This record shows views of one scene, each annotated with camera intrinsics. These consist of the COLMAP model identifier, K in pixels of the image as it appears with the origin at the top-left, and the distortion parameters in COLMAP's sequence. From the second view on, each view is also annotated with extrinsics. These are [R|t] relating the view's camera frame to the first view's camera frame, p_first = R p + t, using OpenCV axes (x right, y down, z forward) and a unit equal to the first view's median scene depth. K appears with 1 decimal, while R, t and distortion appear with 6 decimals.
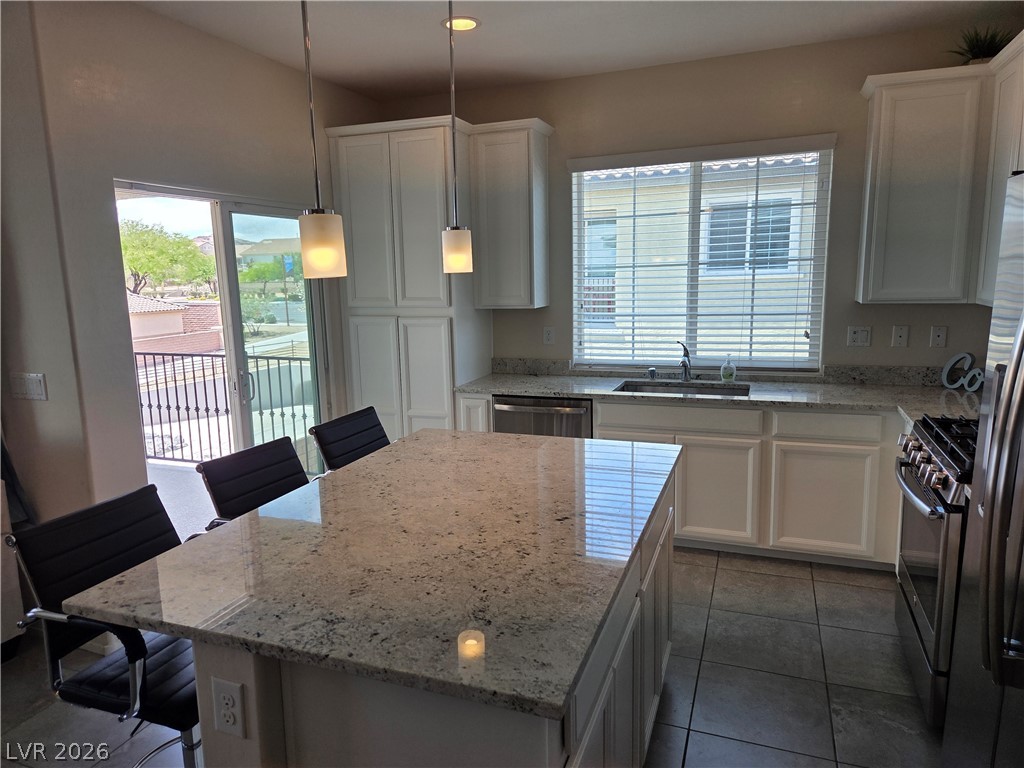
lens RADIAL K [[685.4, 0, 509.2], [0, 685.4, 381.9], [0, 0, 1]] dist [0.049791, -0.030276]
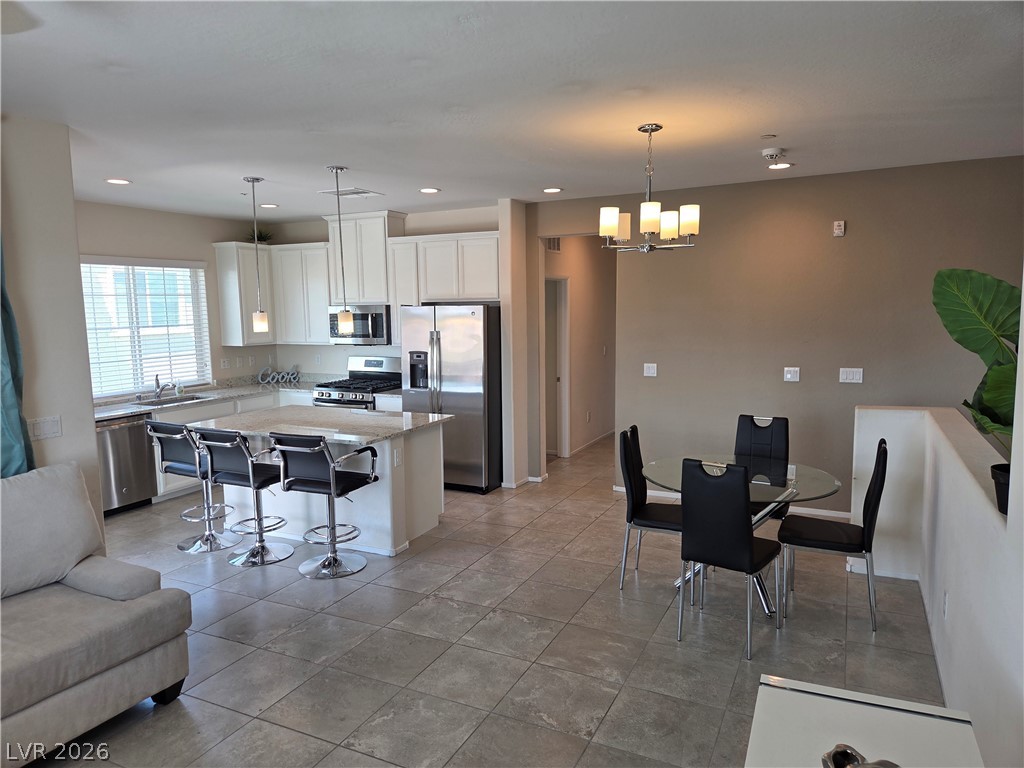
lens RADIAL K [[685.4, 0, 502.6], [0, 685.4, 384.2], [0, 0, 1]] dist [0.049791, -0.030276]
pose [[0.096788, -0.089852, 0.991241, -1.468150], [0.173803, 0.982141, 0.072056, -0.013721], [-0.980013, 0.165306, 0.110676, 0.025451]]
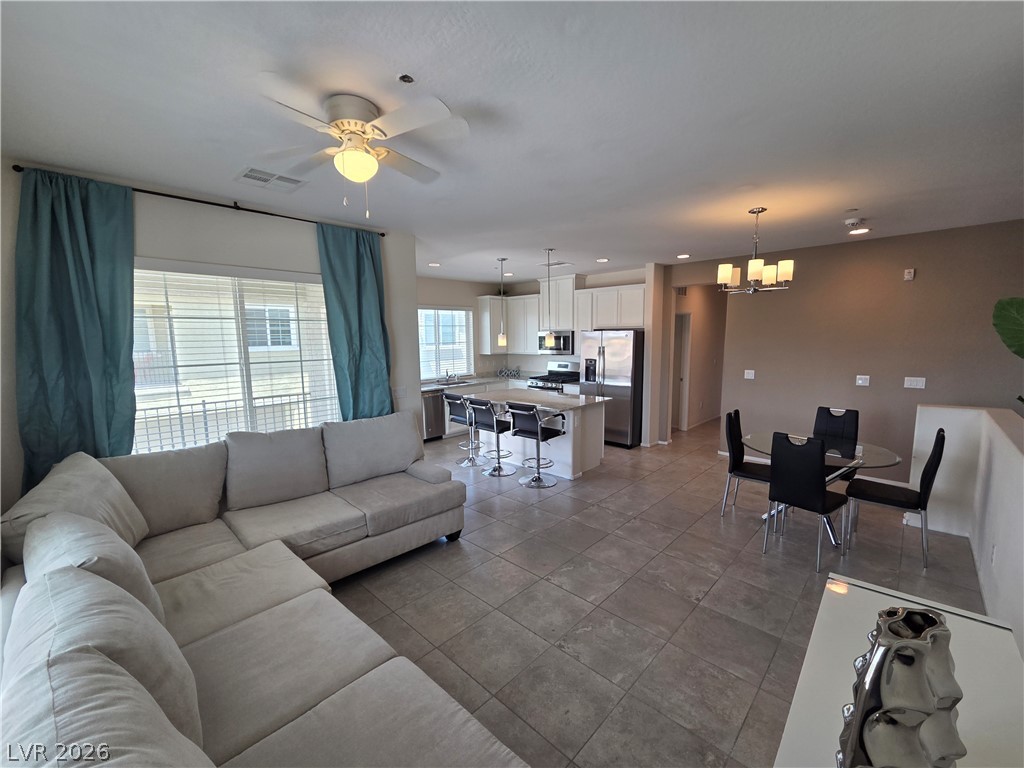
lens RADIAL K [[420.4, 0, 508.7], [0, 420.4, 385.9], [0, 0, 1]] dist [-0.002497, 0.001396]
pose [[0.390860, -0.089088, 0.916129, -1.502396], [0.151172, 0.988003, 0.031581, -0.003234], [-0.907951, 0.126150, 0.399639, 0.040223]]
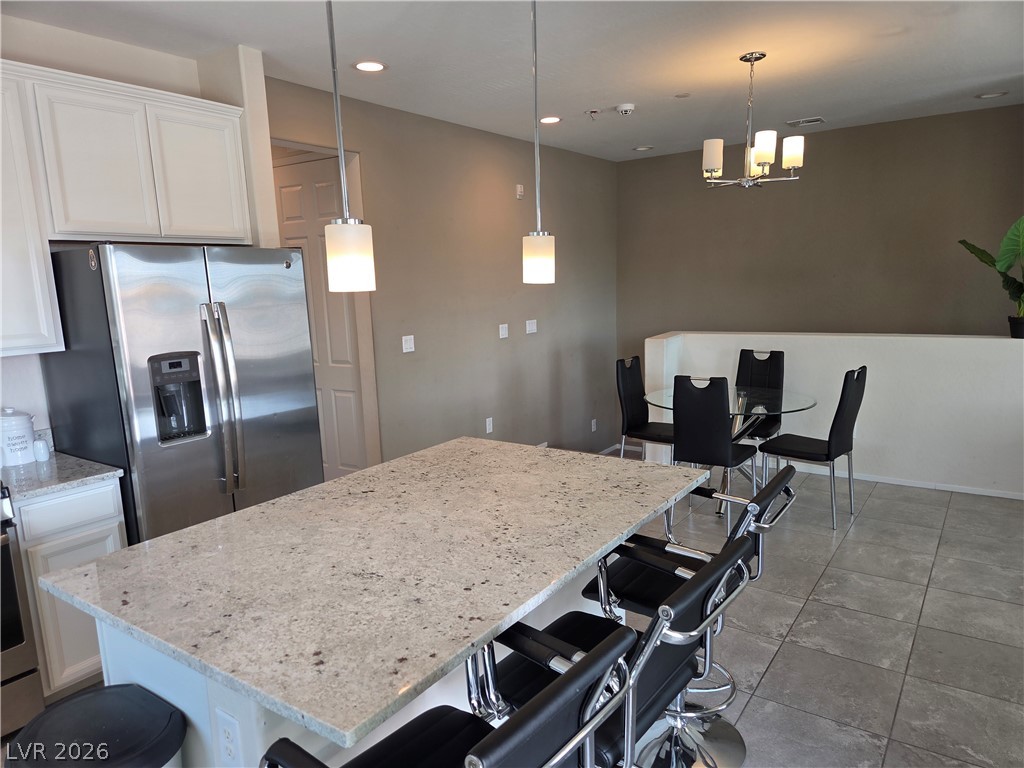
lens RADIAL K [[685.4, 0, 516.2], [0, 685.4, 409.3], [0, 0, 1]] dist [0.049791, -0.030276]
pose [[-0.968840, 0.011977, 0.247397, -0.255627], [0.097050, 0.937321, 0.334681, -0.170390], [-0.227882, 0.348262, -0.909276, 1.066861]]
